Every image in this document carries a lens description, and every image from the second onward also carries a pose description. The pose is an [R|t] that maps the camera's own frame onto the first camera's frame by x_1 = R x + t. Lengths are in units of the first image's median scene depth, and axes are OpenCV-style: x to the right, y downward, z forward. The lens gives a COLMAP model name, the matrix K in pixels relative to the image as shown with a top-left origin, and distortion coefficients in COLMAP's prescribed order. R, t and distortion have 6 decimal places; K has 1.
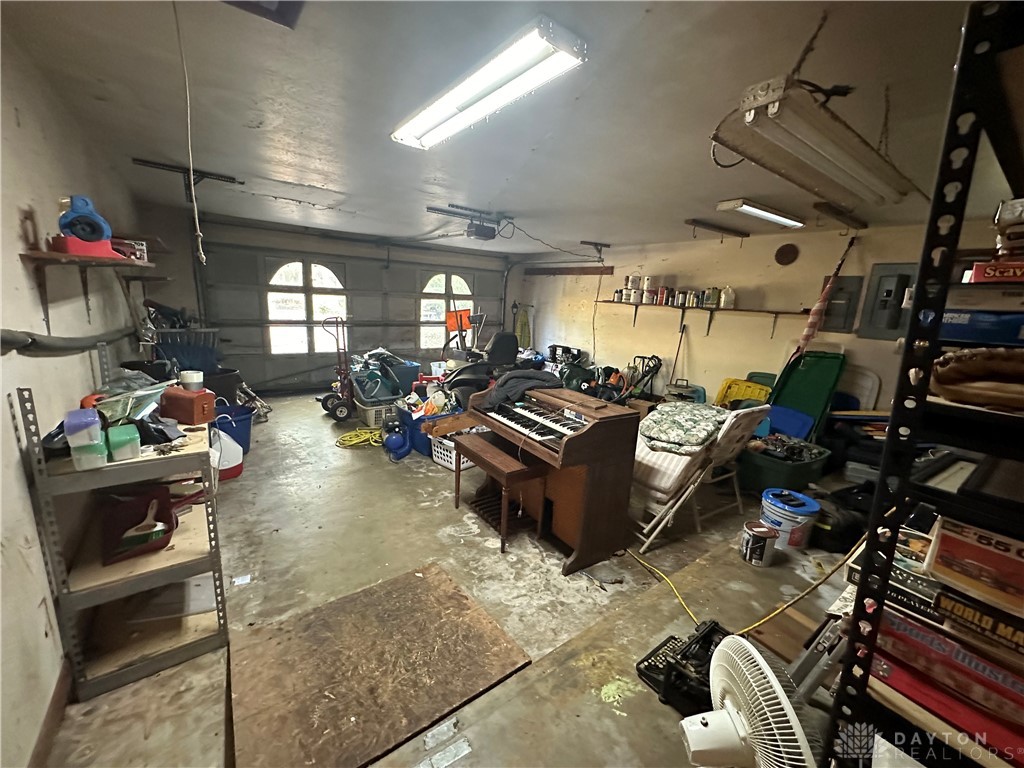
lens RADIAL K [[411.7, 0, 514.5], [0, 411.7, 381.8], [0, 0, 1]] dist [-0.003183, 0.000539]
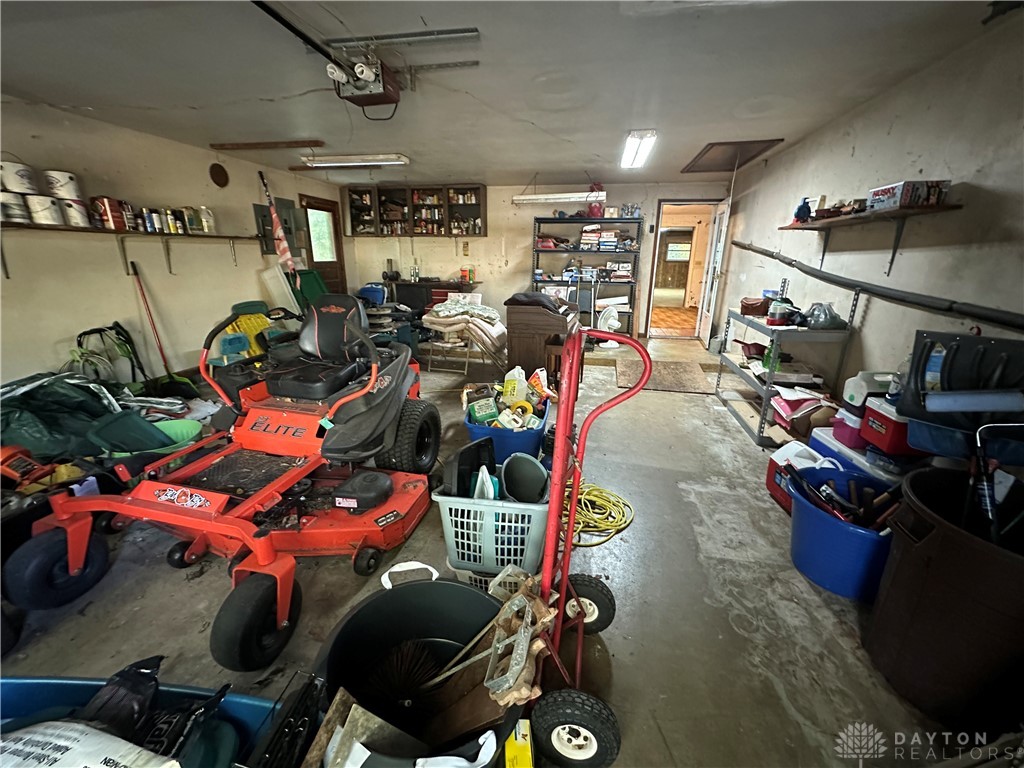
lens RADIAL K [[411.7, 0, 512.8], [0, 411.7, 384.7], [0, 0, 1]] dist [-0.003183, 0.000539]
pose [[-0.678695, -0.280071, 0.678920, -0.515673], [0.107231, 0.876734, 0.468870, -0.220364], [-0.726550, 0.391021, -0.565003, 1.060619]]
